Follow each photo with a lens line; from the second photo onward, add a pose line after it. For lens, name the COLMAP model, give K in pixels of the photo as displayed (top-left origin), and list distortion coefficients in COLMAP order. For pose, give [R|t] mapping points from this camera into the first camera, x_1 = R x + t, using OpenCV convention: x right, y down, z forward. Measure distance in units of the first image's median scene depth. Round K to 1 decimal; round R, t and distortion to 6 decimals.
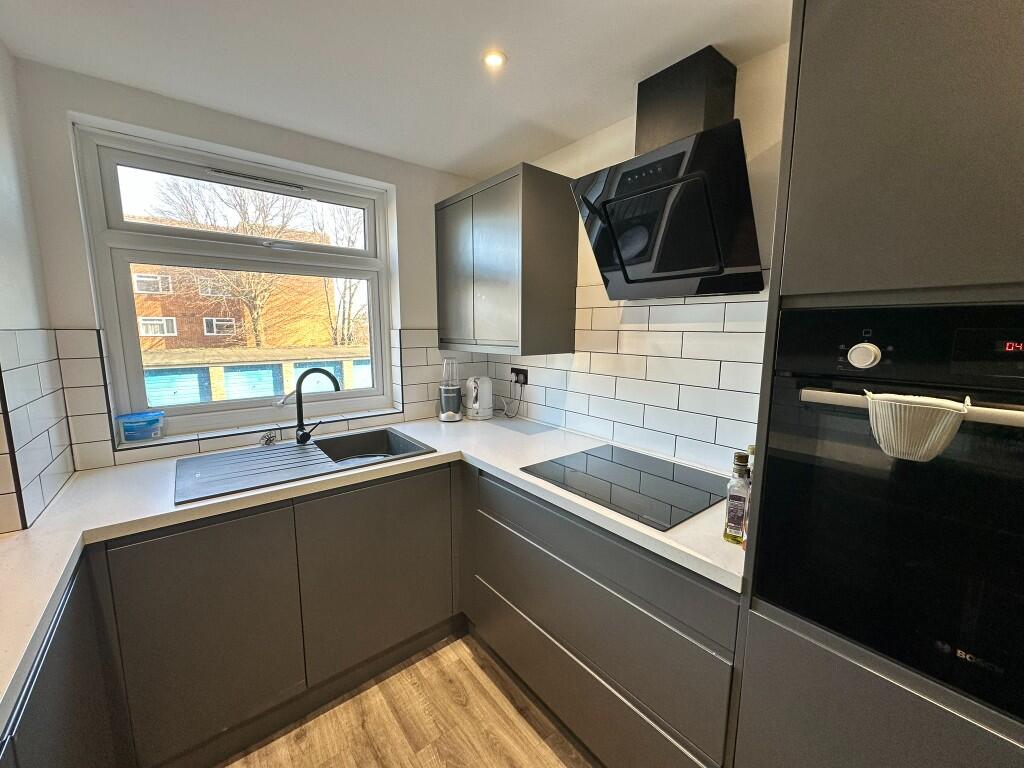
lens RADIAL K [[407.7, 0, 510.5], [0, 407.7, 384.0], [0, 0, 1]] dist [-0.003861, 0.001643]
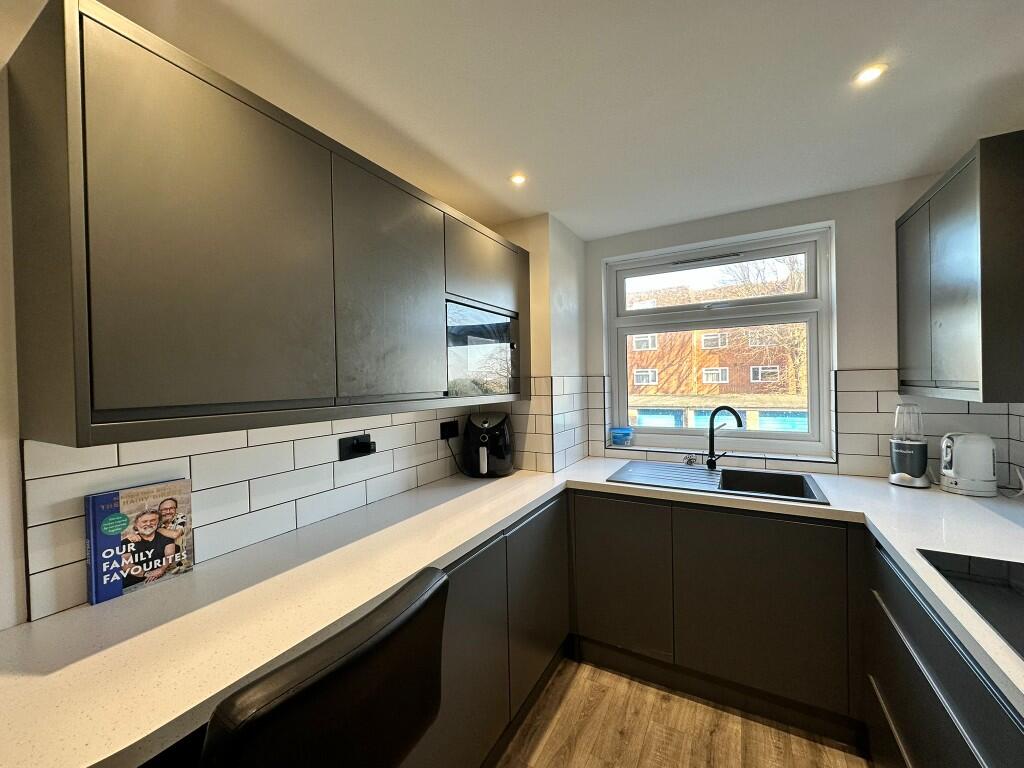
lens RADIAL K [[407.7, 0, 512.3], [0, 407.7, 384.2], [0, 0, 1]] dist [-0.003861, 0.001643]
pose [[0.374641, -0.001209, -0.927169, 0.300659], [-0.105118, 0.993496, -0.043771, 0.011770], [0.921192, 0.113861, 0.372077, -0.000509]]
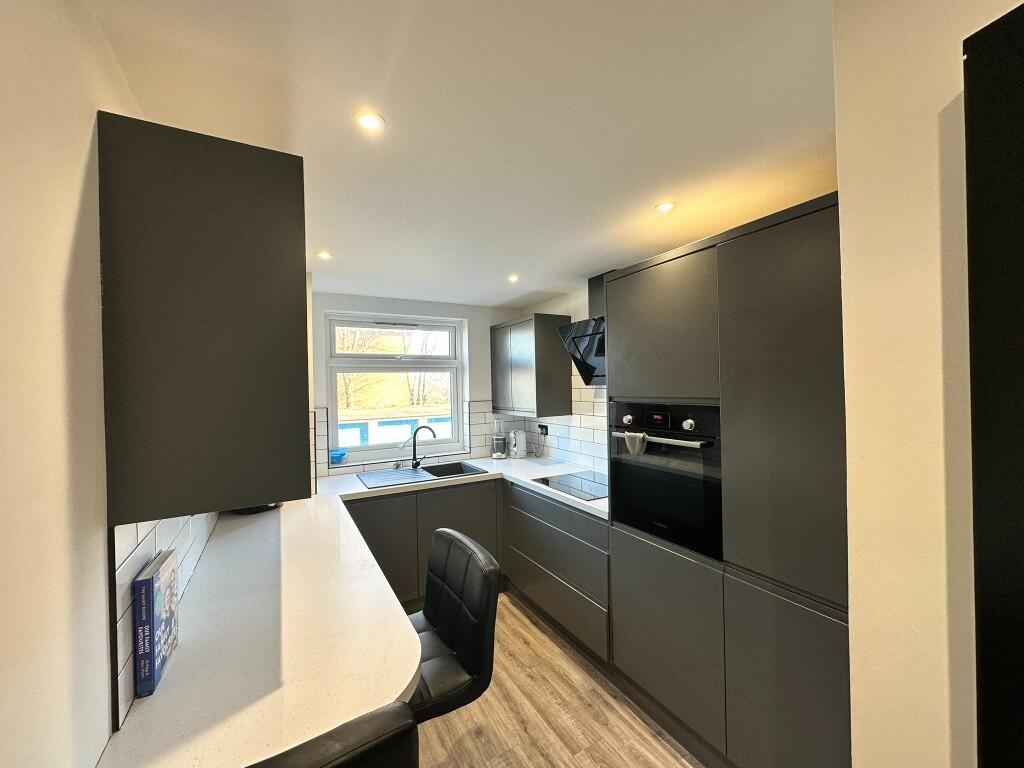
lens RADIAL K [[407.7, 0, 509.2], [0, 407.7, 385.8], [0, 0, 1]] dist [-0.003861, 0.001643]
pose [[0.986266, -0.024023, -0.163408, 0.161064], [0.001791, 0.990863, -0.134860, 0.024659], [0.165154, 0.132715, 0.977298, -0.594349]]
